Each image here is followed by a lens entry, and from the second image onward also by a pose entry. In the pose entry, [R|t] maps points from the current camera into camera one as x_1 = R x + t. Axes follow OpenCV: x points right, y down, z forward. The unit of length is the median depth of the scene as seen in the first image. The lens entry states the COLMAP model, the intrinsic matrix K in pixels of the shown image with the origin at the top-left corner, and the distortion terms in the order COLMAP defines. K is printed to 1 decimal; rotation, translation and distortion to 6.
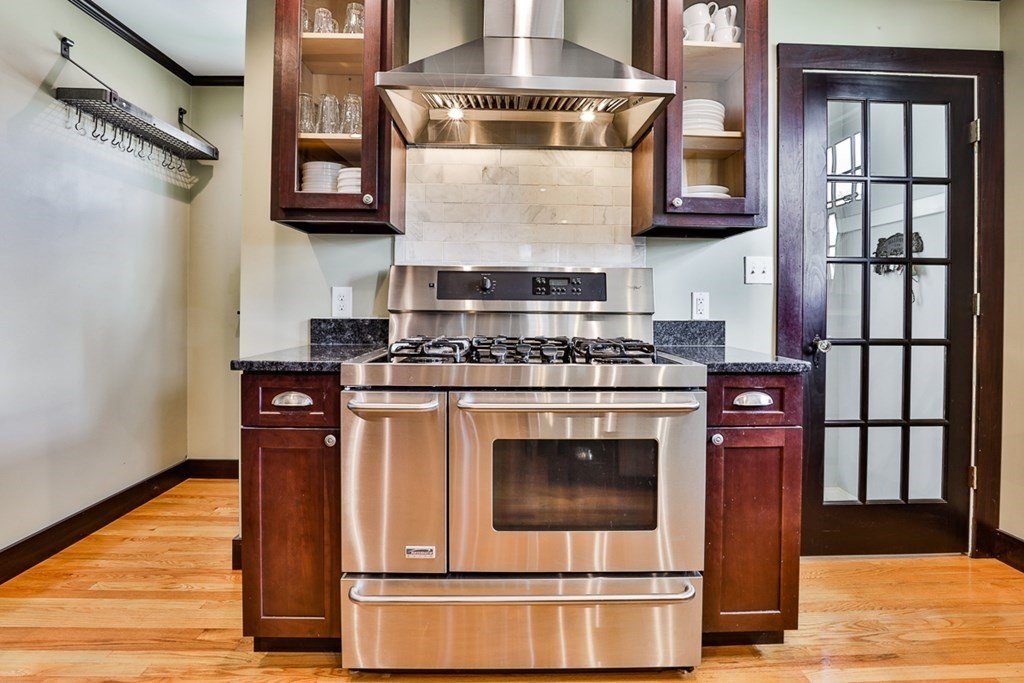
lens RADIAL K [[530.2, 0, 526.3], [0, 530.2, 314.5], [0, 0, 1]] dist [-0.034683, 0.007875]
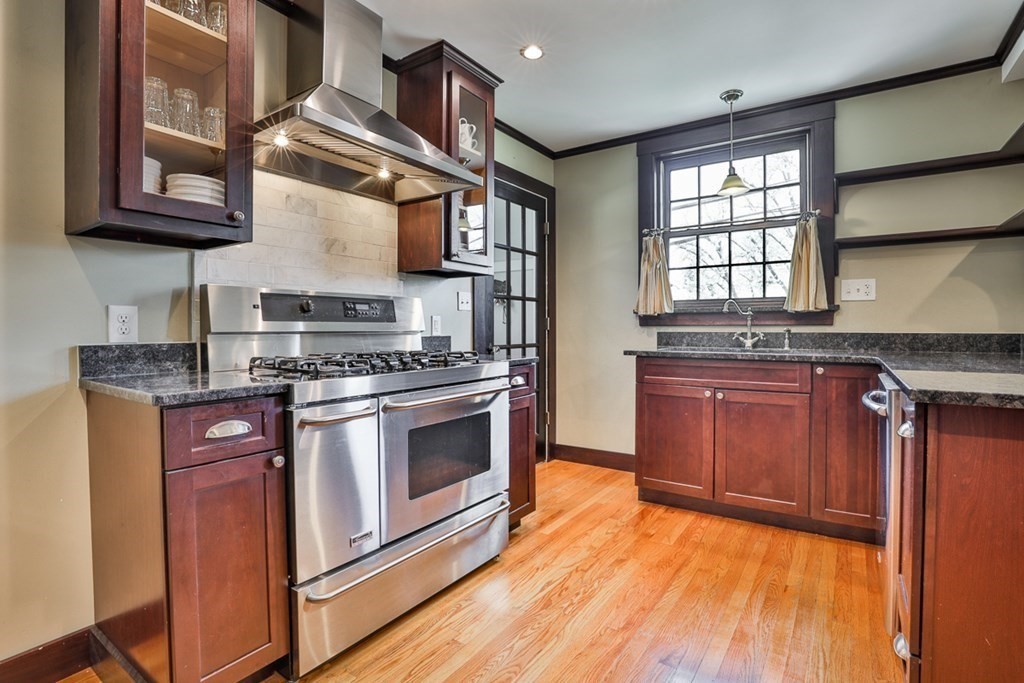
lens RADIAL K [[489.6, 0, 561.0], [0, 489.6, 330.2], [0, 0, 1]] dist [-0.031787, 0.010020]
pose [[0.541910, -0.015277, 0.840298, -0.609731], [0.015225, 0.999849, 0.008358, -0.009677], [-0.840299, 0.008264, 0.542061, 0.024515]]
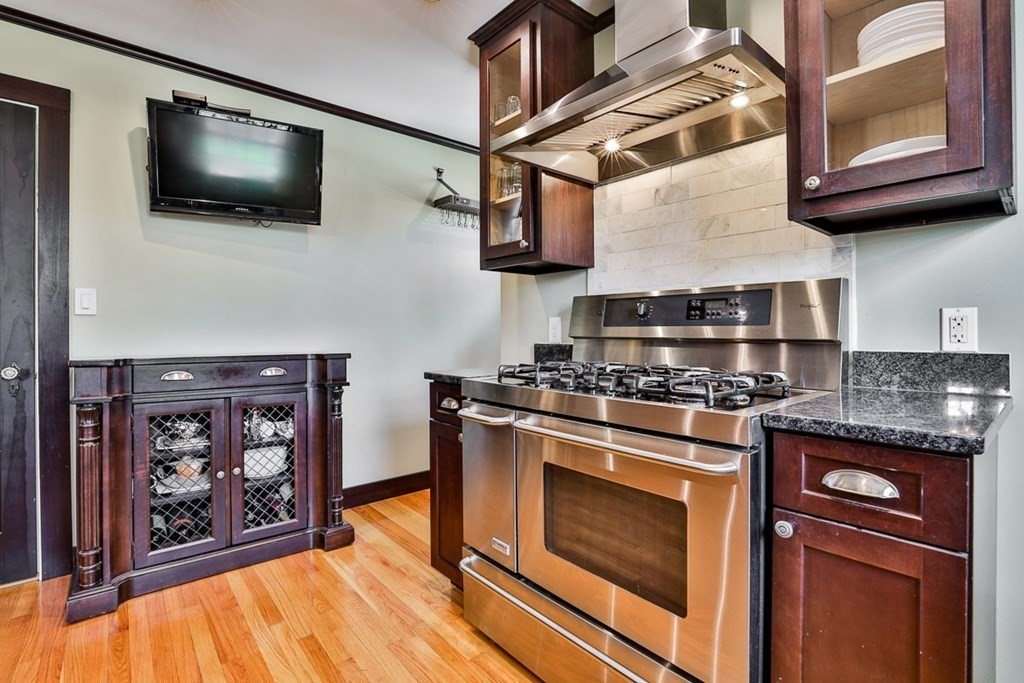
lens RADIAL K [[489.6, 0, 522.9], [0, 489.6, 333.1], [0, 0, 1]] dist [-0.031787, 0.010020]
pose [[0.625614, -0.006505, -0.780106, 0.472742], [-0.000401, 0.999962, -0.008660, -0.006703], [0.780133, 0.005731, 0.625588, 0.257134]]
